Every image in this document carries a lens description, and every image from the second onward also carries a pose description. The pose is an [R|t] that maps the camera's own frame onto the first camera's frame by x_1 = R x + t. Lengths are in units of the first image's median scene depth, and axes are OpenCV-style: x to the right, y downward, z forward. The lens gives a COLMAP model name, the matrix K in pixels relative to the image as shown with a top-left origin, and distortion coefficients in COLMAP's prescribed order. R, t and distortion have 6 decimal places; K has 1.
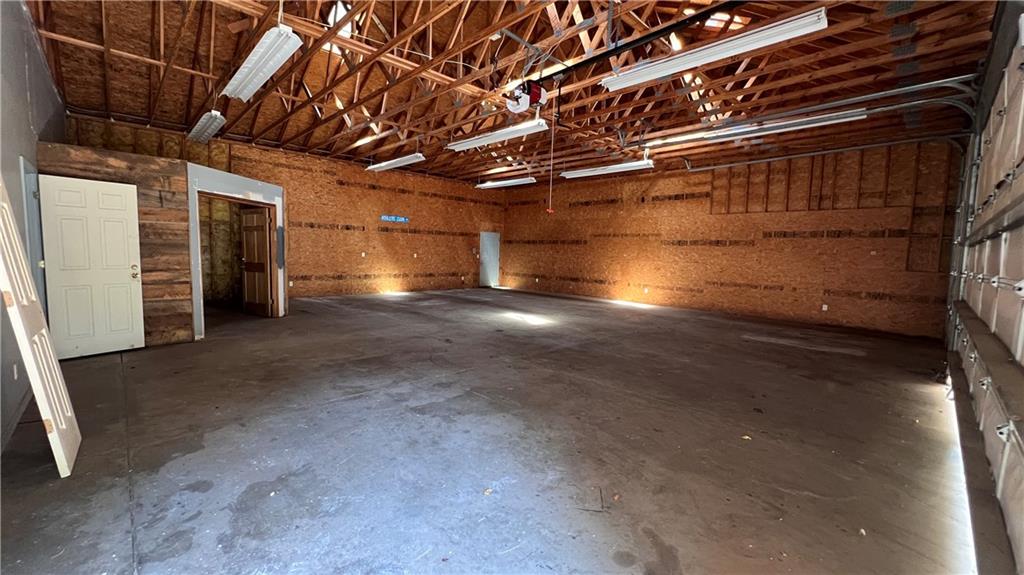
lens RADIAL K [[410.6, 0, 512.0], [0, 410.6, 287.5], [0, 0, 1]] dist [-0.001795, -0.000080]
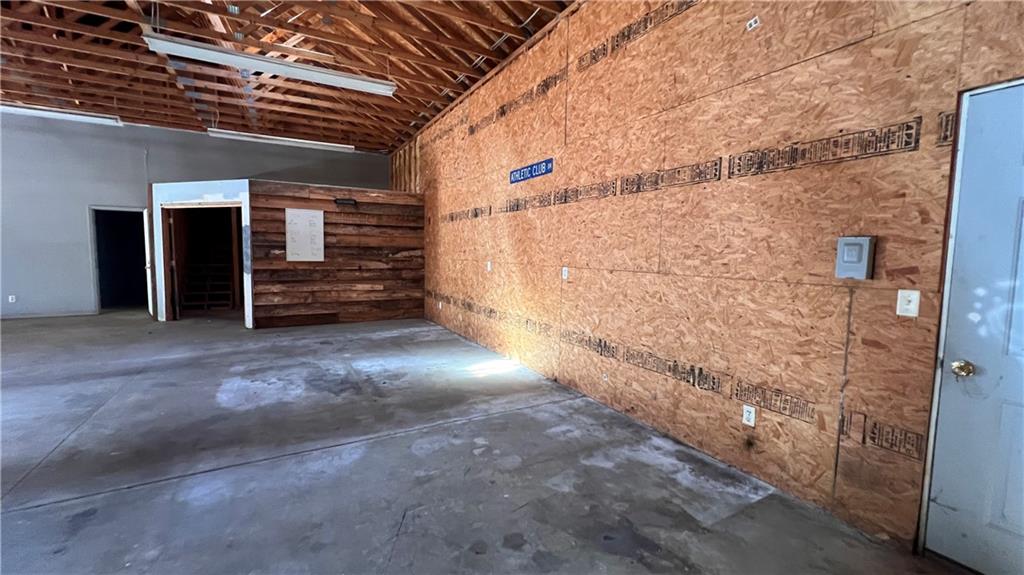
lens RADIAL K [[410.6, 0, 512.0], [0, 410.6, 287.5], [0, 0, 1]] dist [-0.001795, -0.000080]
pose [[-0.255566, 0.051692, -0.965409, 0.080645], [-0.109647, 0.990577, 0.082066, -0.088768], [0.960554, 0.126827, -0.247490, 1.045636]]
